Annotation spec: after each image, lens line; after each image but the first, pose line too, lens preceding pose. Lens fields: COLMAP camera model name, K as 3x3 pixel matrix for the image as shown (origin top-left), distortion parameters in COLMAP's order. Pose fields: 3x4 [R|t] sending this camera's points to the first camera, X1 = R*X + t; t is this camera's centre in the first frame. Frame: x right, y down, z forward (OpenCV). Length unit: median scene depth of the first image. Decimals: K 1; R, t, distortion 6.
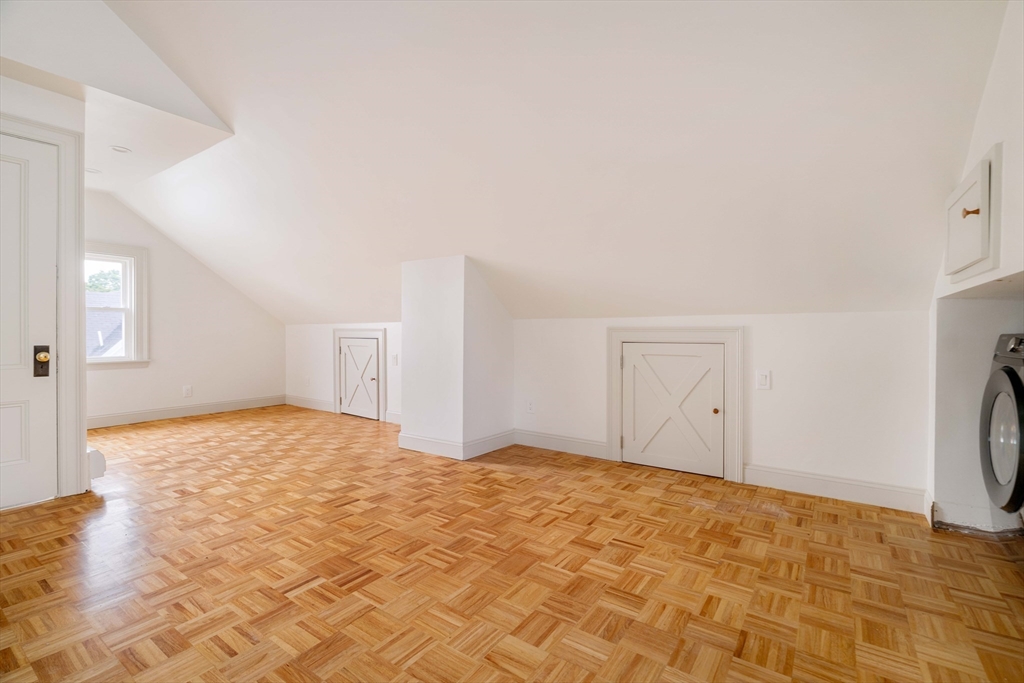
lens RADIAL K [[464.1, 0, 516.9], [0, 464.1, 335.0], [0, 0, 1]] dist [-0.006068, 0.000492]
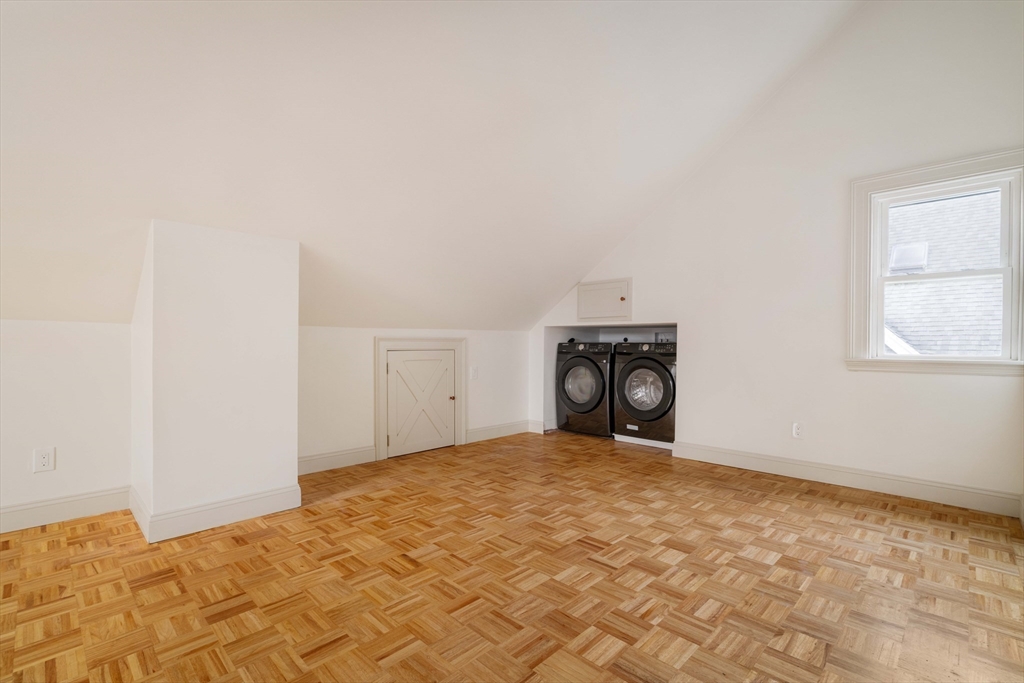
lens RADIAL K [[464.1, 0, 518.2], [0, 464.1, 345.7], [0, 0, 1]] dist [-0.006068, 0.000492]
pose [[0.163054, -0.008217, 0.986583, -1.092746], [0.001497, 0.999966, 0.008081, -0.005809], [-0.986616, 0.000159, 0.163060, 0.684013]]
